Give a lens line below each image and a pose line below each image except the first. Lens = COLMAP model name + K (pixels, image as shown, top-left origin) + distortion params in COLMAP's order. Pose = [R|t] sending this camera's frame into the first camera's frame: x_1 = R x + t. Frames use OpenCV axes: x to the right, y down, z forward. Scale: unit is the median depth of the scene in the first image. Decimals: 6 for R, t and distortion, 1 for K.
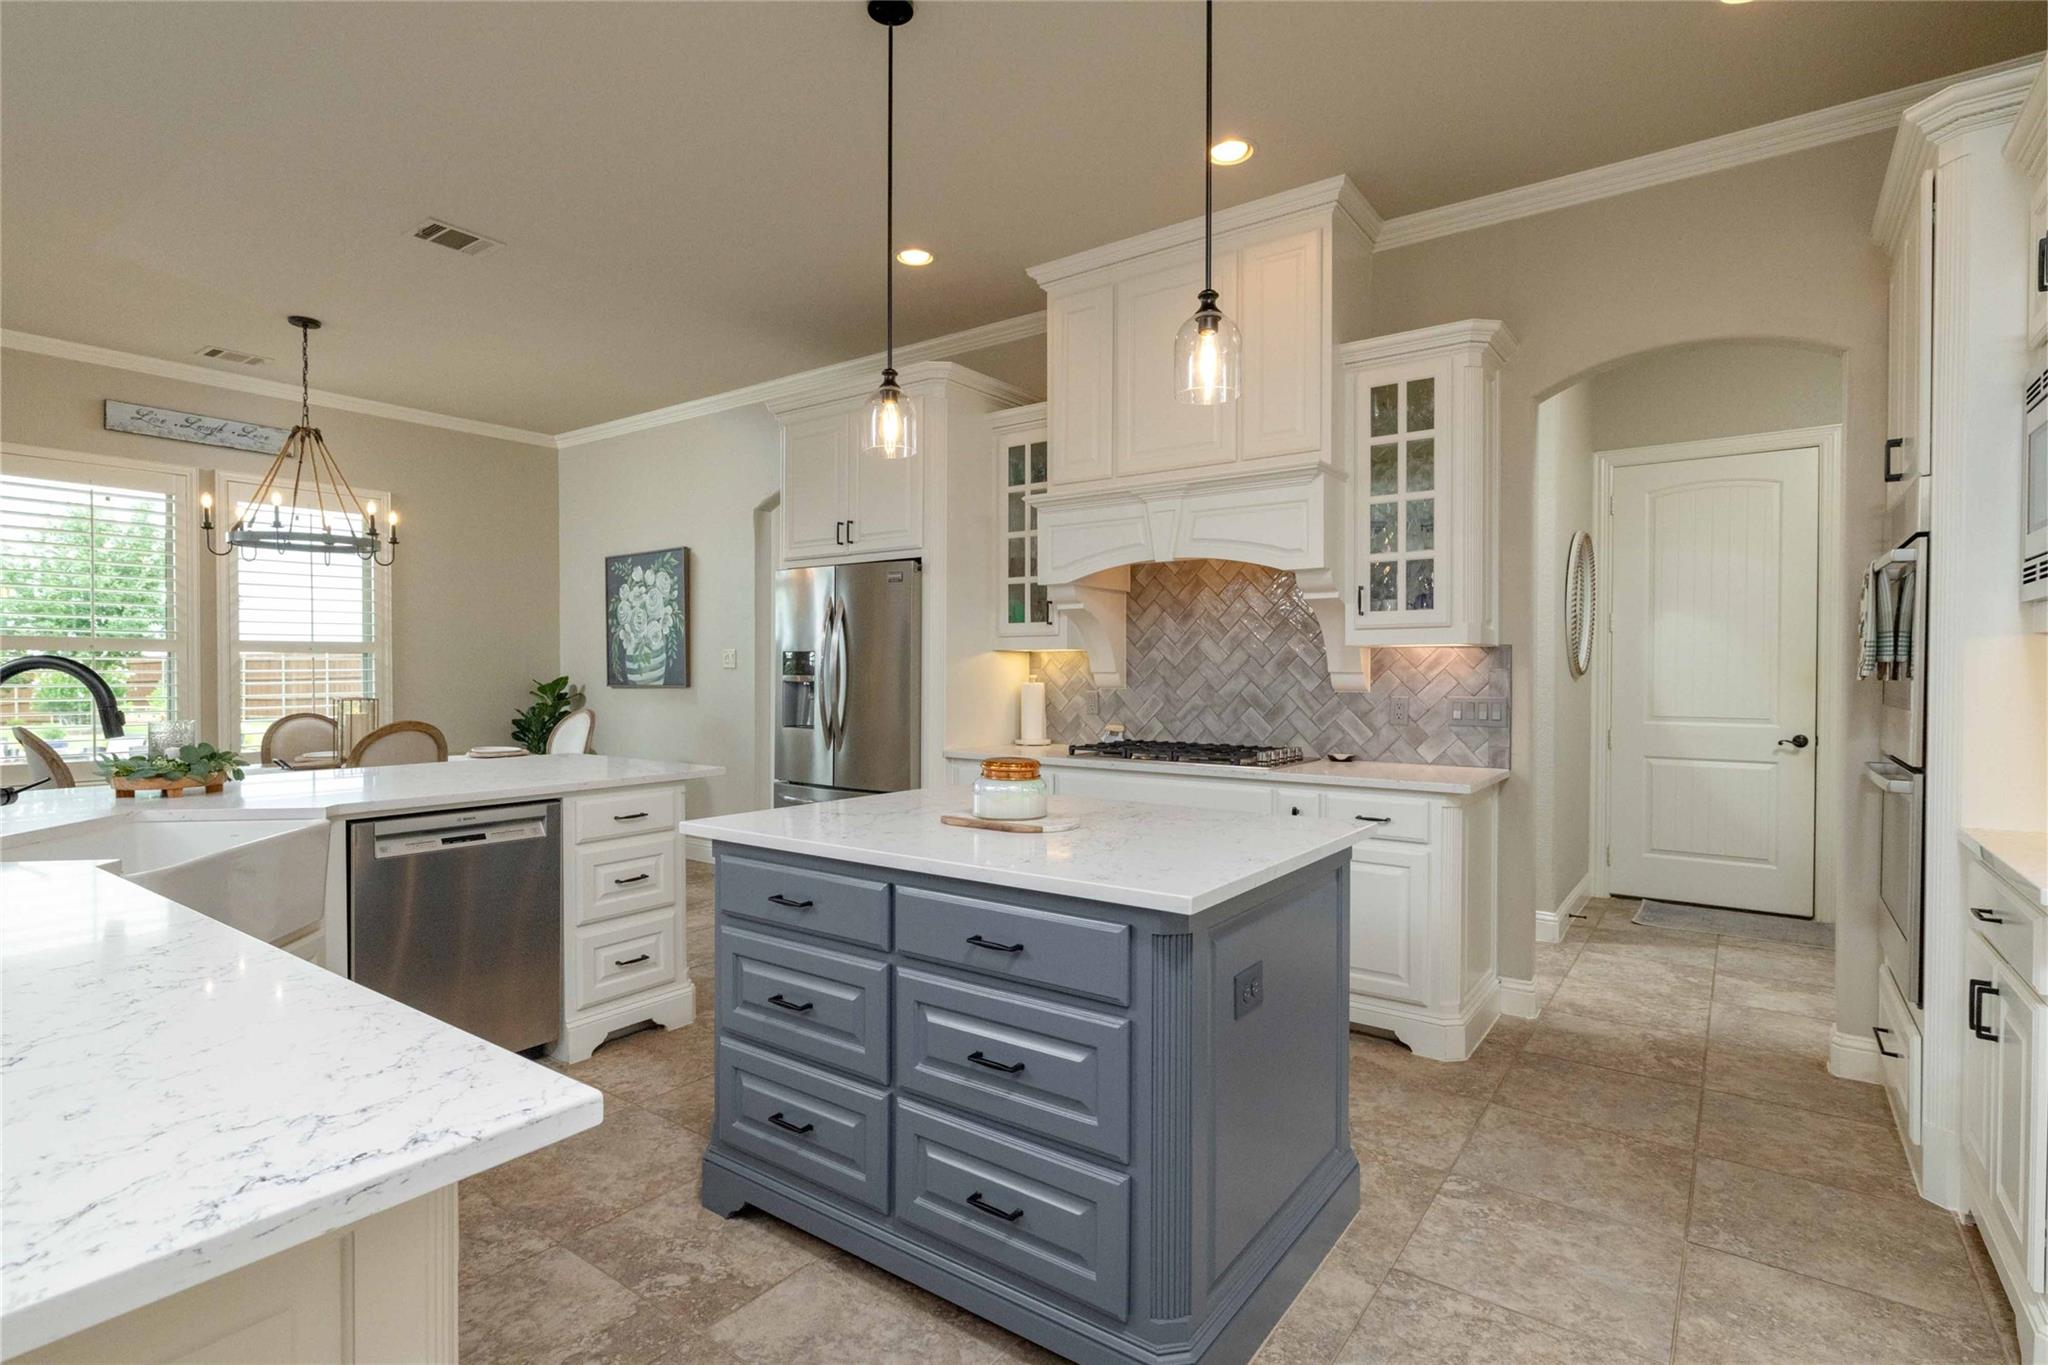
lens RADIAL K [[1001.9, 0, 1029.2], [0, 1001.9, 681.1], [0, 0, 1]] dist [-0.000451, -0.000345]
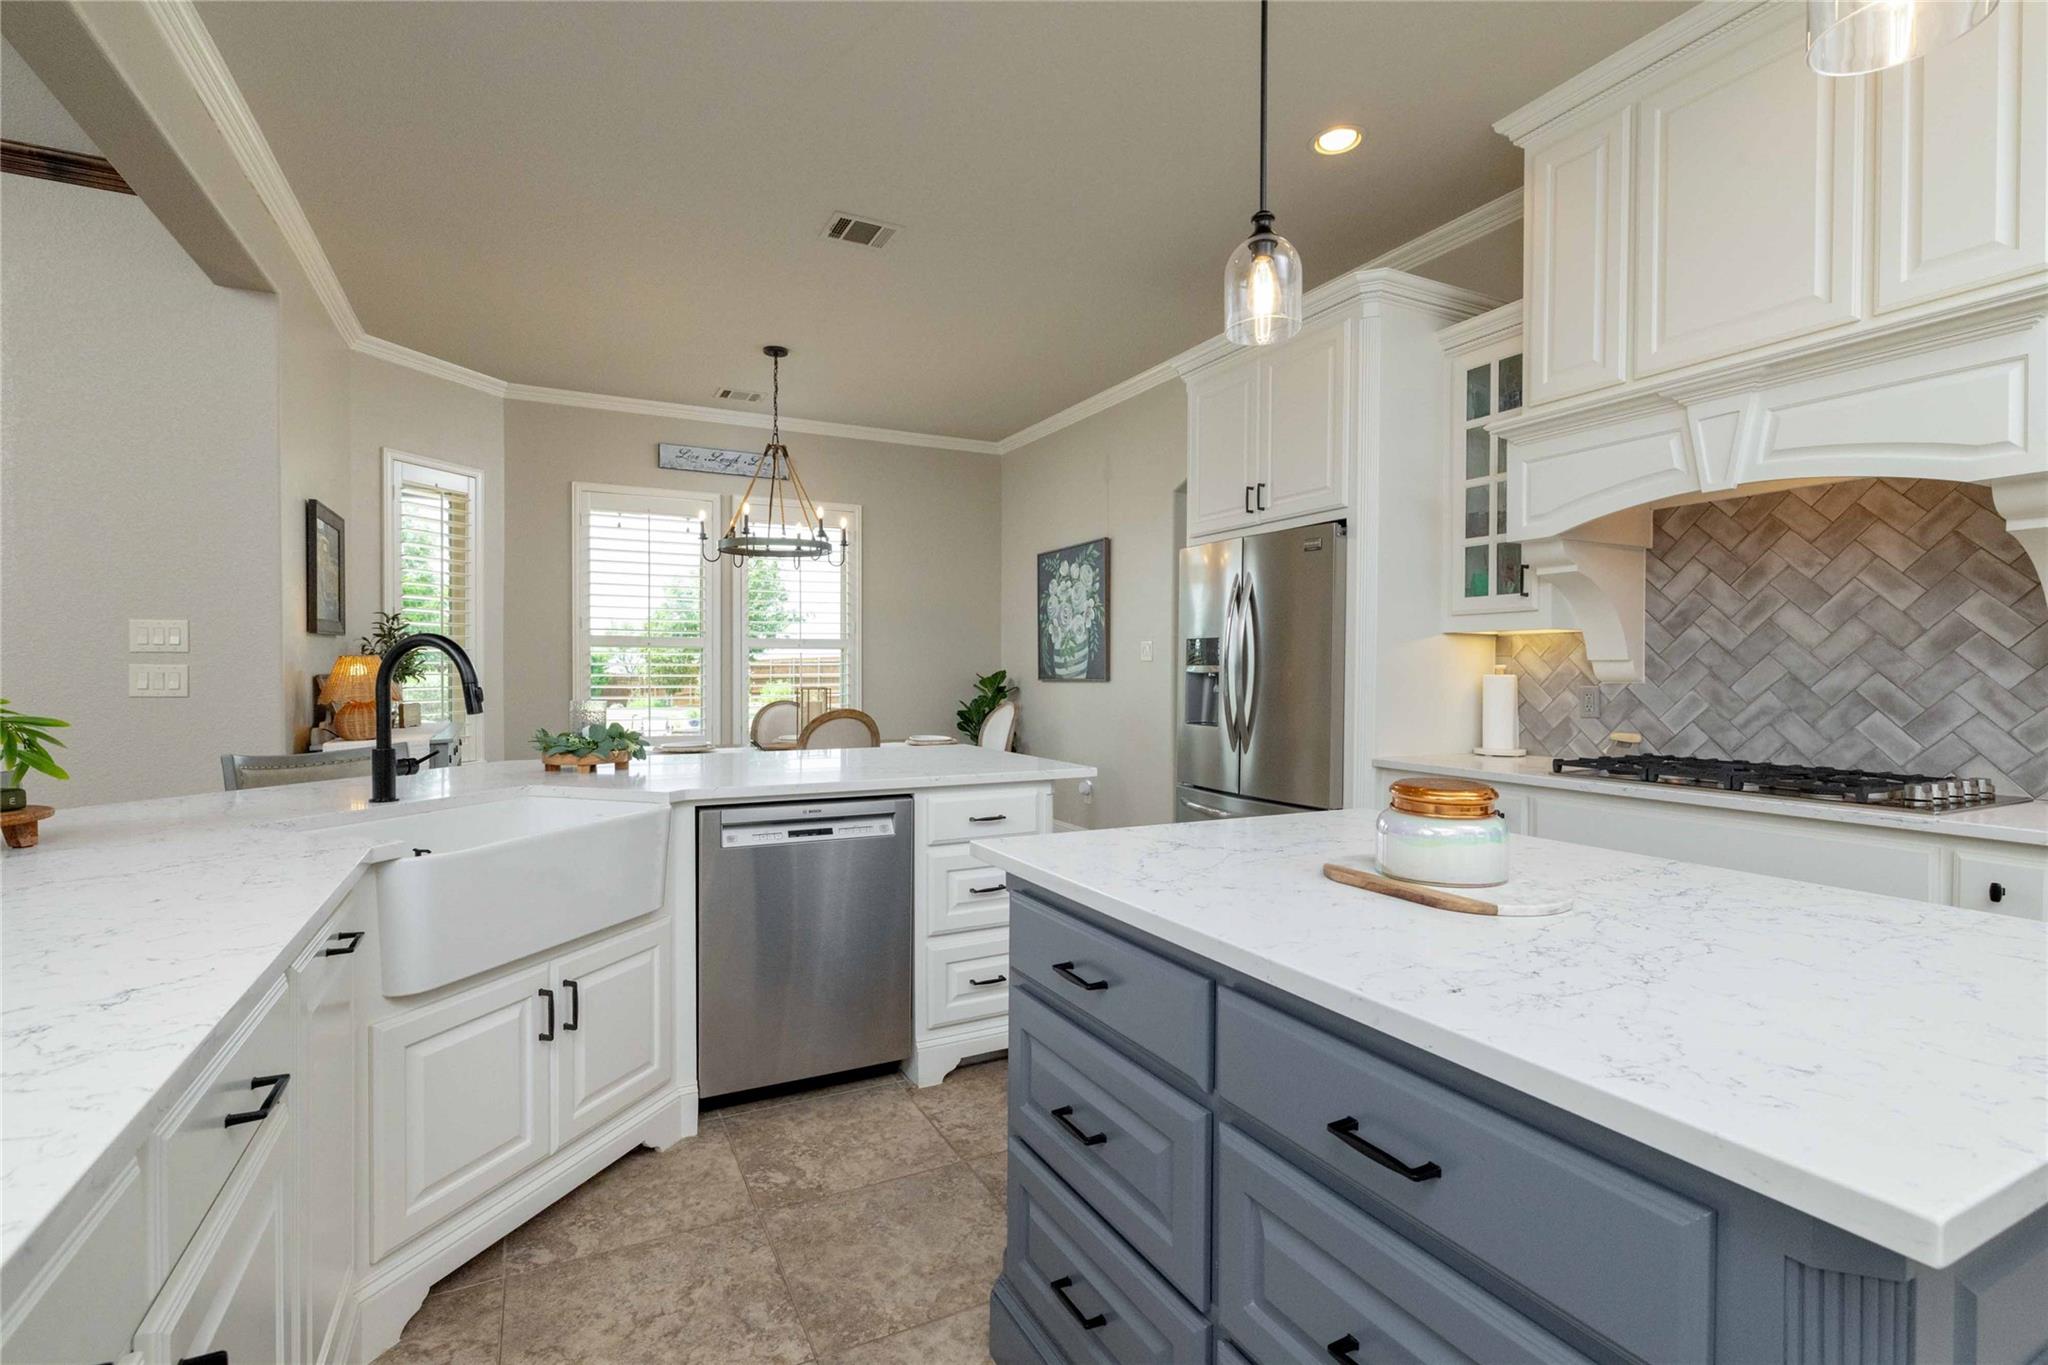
lens RADIAL K [[952.8, 0, 1019.9], [0, 952.8, 682.1], [0, 0, 1]] dist [-0.002578, 0.000241]
pose [[0.890554, 0.007062, -0.454823, 0.008296], [-0.007300, 0.999973, 0.001234, 0.009487], [0.454819, 0.002221, 0.890581, 0.192467]]
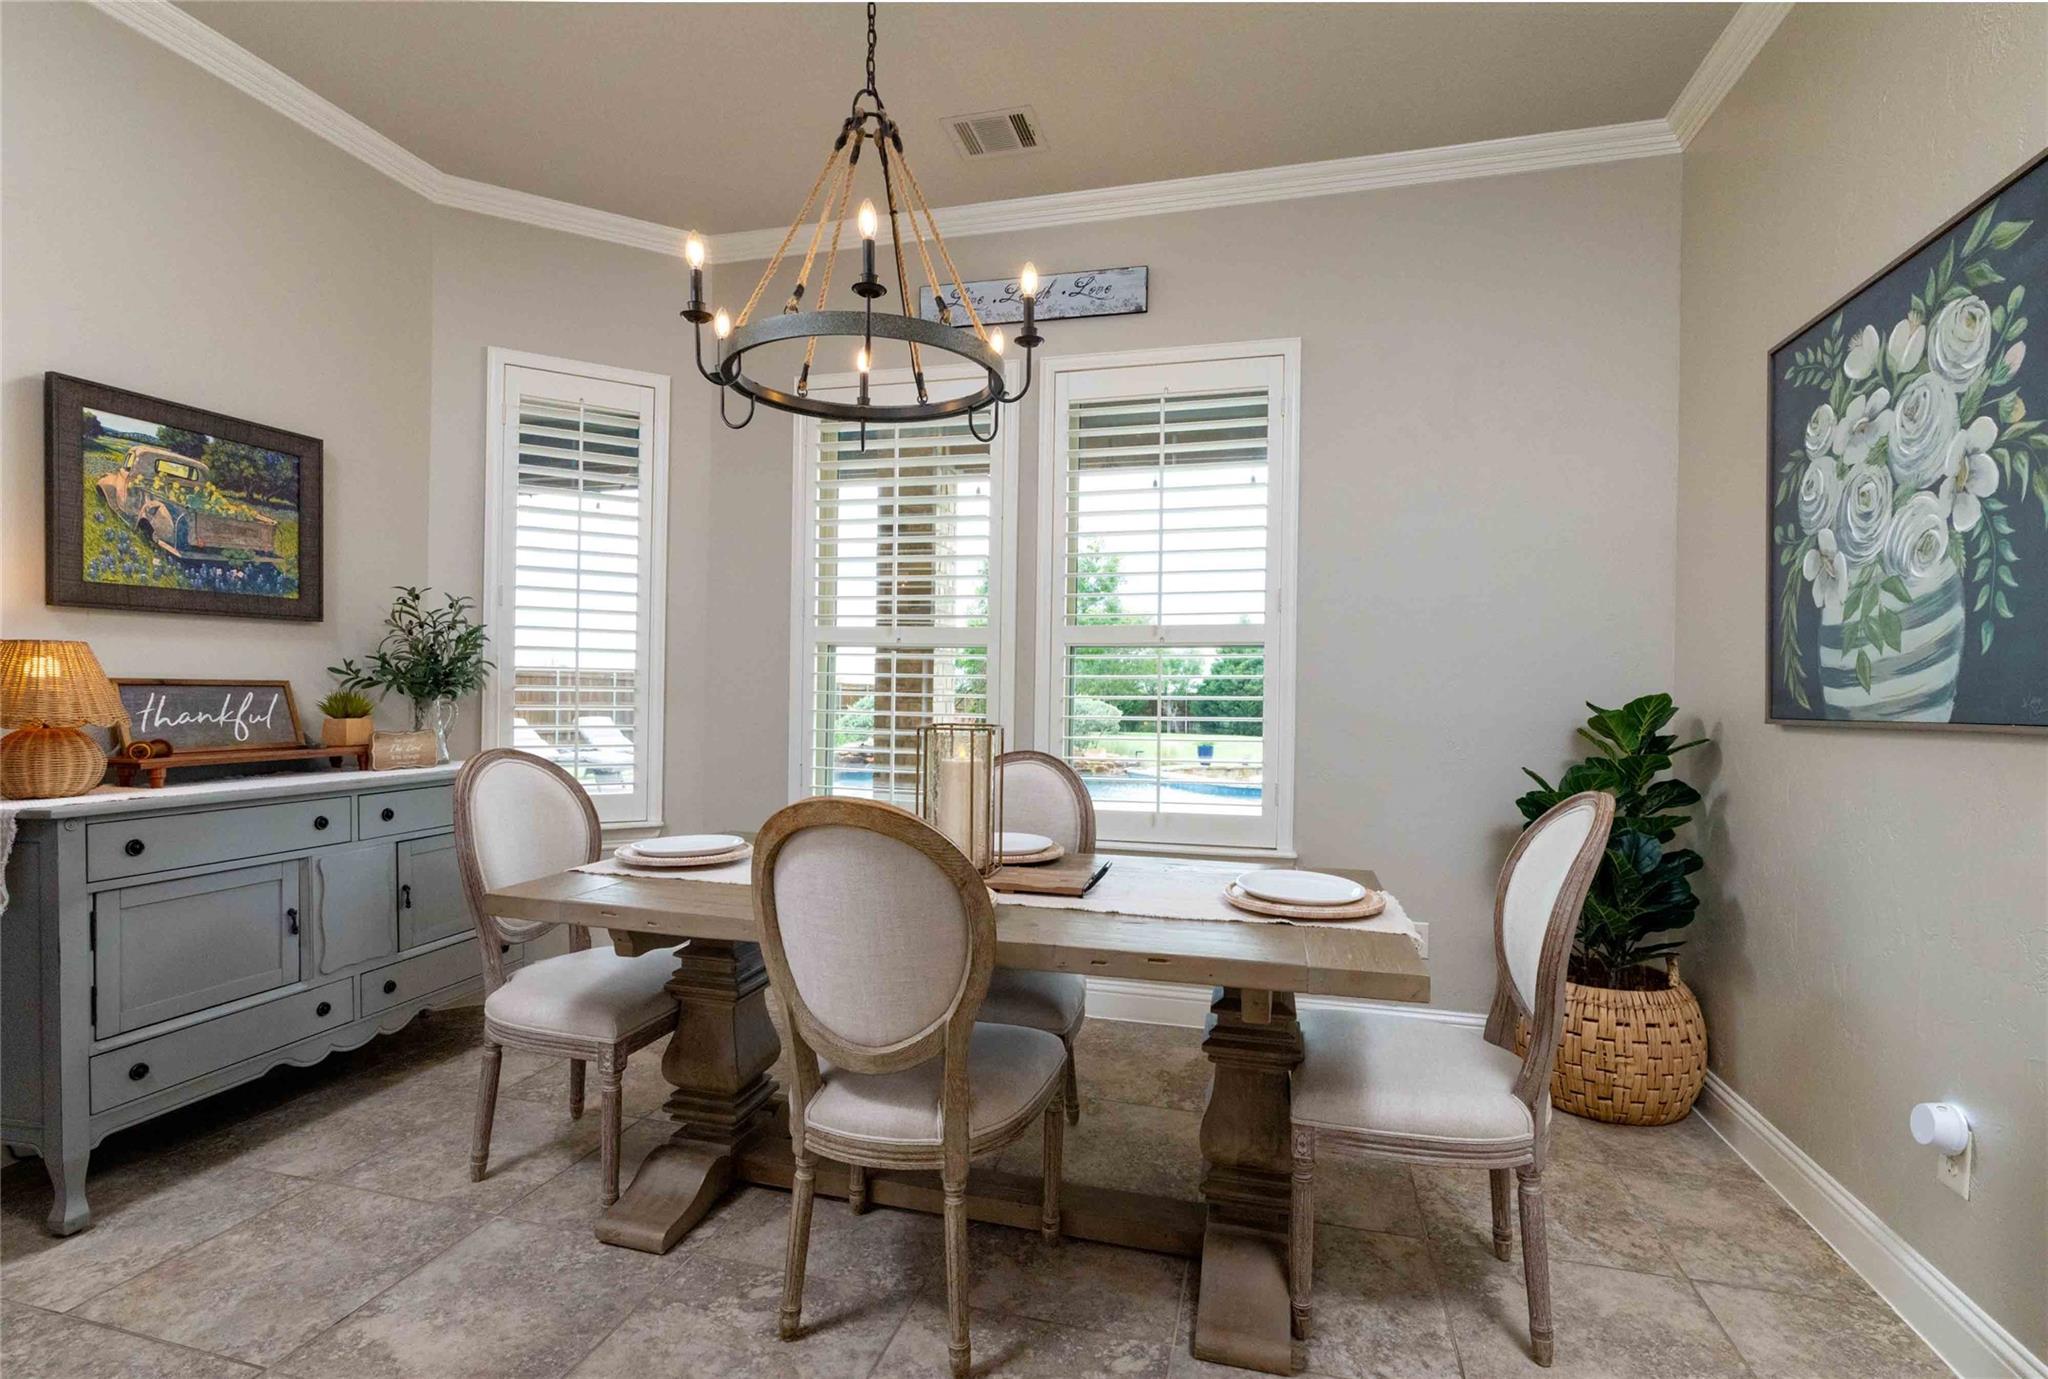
lens RADIAL K [[964.4, 0, 1021.8], [0, 964.4, 695.5], [0, 0, 1]] dist [-0.001967, -0.000270]
pose [[0.360130, 0.008399, -0.932864, -0.317790], [-0.026227, 0.999655, -0.001125, 0.004495], [0.932534, 0.024871, 0.360226, 0.998308]]
